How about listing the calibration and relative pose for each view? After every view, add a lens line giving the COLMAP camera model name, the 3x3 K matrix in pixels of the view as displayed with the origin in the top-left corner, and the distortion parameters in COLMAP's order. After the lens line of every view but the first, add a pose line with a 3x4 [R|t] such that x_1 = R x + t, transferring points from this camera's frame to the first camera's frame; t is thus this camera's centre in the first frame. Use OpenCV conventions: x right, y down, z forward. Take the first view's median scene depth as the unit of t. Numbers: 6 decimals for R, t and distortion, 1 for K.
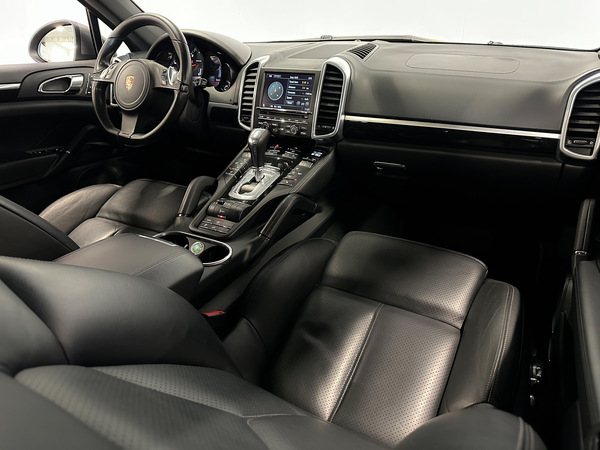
lens RADIAL K [[433.4, 0, 300.0], [0, 433.4, 225.0], [0, 0, 1]] dist [0.058005, -0.076637]
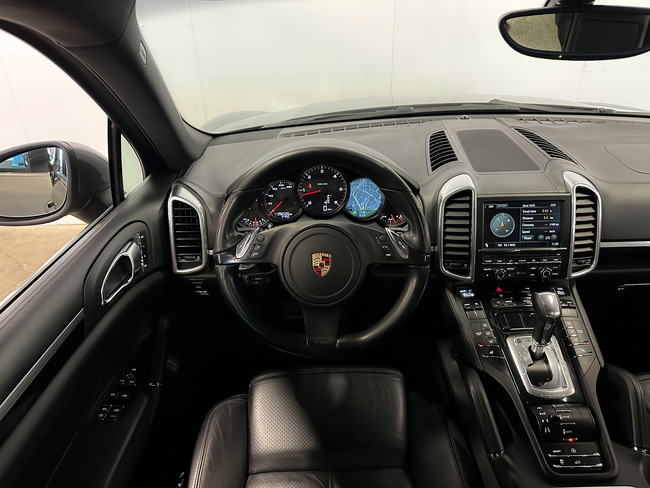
lens RADIAL K [[469.5, 0, 325.0], [0, 469.5, 244.0], [0, 0, 1]] dist [0.058005, -0.076637]
pose [[0.868893, -0.243769, 0.430815, -0.688088], [0.220848, 0.969819, 0.103334, -0.434753], [-0.443002, 0.005359, 0.896505, 0.419027]]
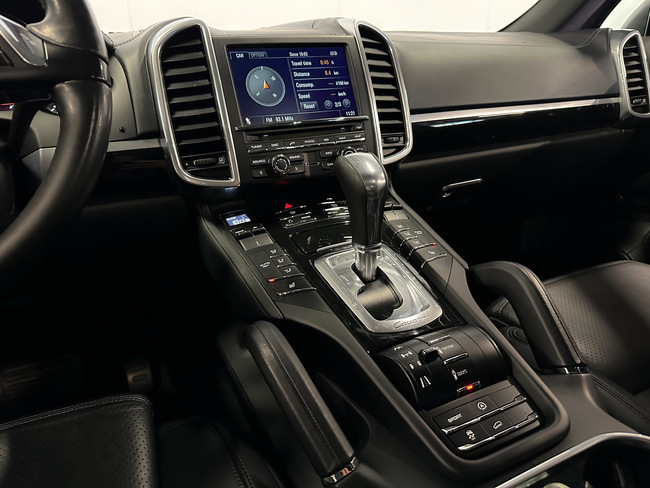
lens RADIAL K [[469.5, 0, 325.0], [0, 469.5, 244.0], [0, 0, 1]] dist [0.058005, -0.076637]
pose [[0.573663, -0.277845, 0.770528, -0.444275], [0.386522, 0.921210, 0.044412, -0.161399], [-0.722158, 0.272348, 0.635858, 0.708691]]
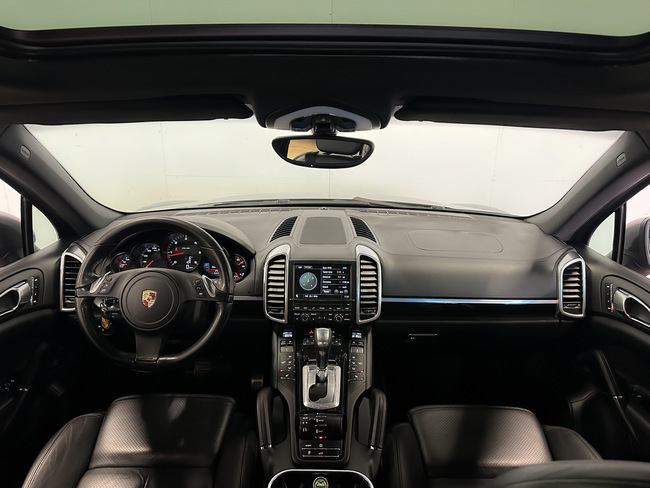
lens RADIAL K [[463.9, 0, 325.0], [0, 463.9, 244.0], [0, 0, 1]] dist [0.142189, -0.217364]
pose [[0.876694, -0.121169, 0.465538, -0.524525], [0.185266, 0.978154, -0.094298, -0.288799], [-0.443942, 0.168919, 0.879990, 0.018583]]
